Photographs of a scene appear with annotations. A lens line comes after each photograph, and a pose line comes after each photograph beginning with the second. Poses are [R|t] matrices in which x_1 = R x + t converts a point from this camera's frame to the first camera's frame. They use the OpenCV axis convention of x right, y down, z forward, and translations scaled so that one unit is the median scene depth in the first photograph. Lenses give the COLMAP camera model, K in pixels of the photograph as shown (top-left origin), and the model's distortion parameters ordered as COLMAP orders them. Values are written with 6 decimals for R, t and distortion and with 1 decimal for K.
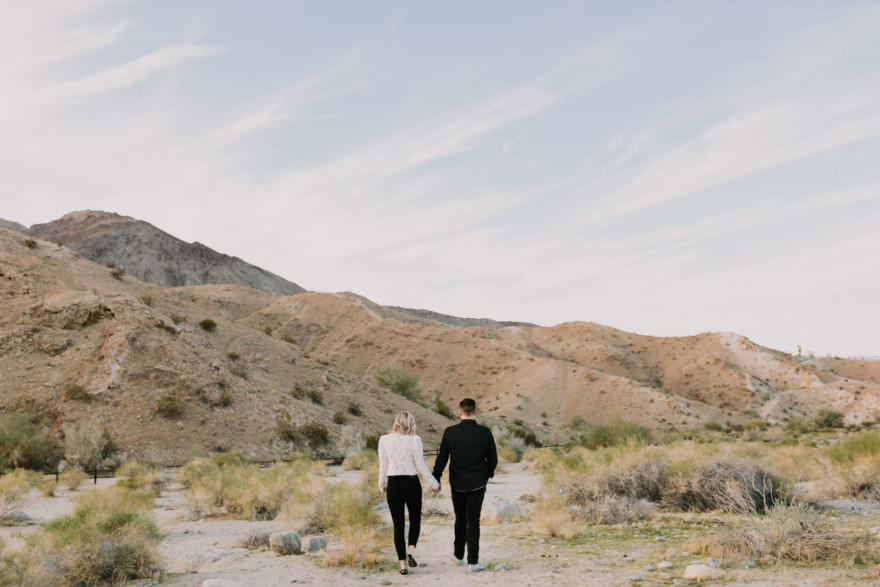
lens RADIAL K [[899.1, 0, 440.4], [0, 899.1, 293.2], [0, 0, 1]] dist [-0.002960, 0.000000]
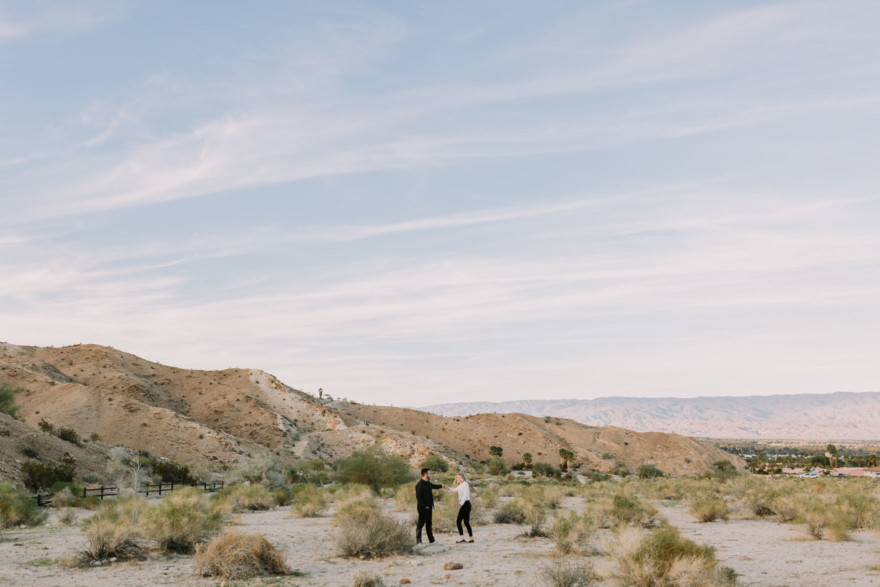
lens RADIAL K [[899.1, 0, 439.9], [0, 899.1, 294.1], [0, 0, 1]] dist [-0.002960, 0.000000]
pose [[0.812170, 0.127129, 0.569402, -0.091316], [-0.101121, 0.991873, -0.077218, 0.018129], [-0.574591, 0.005135, 0.818424, 0.090156]]
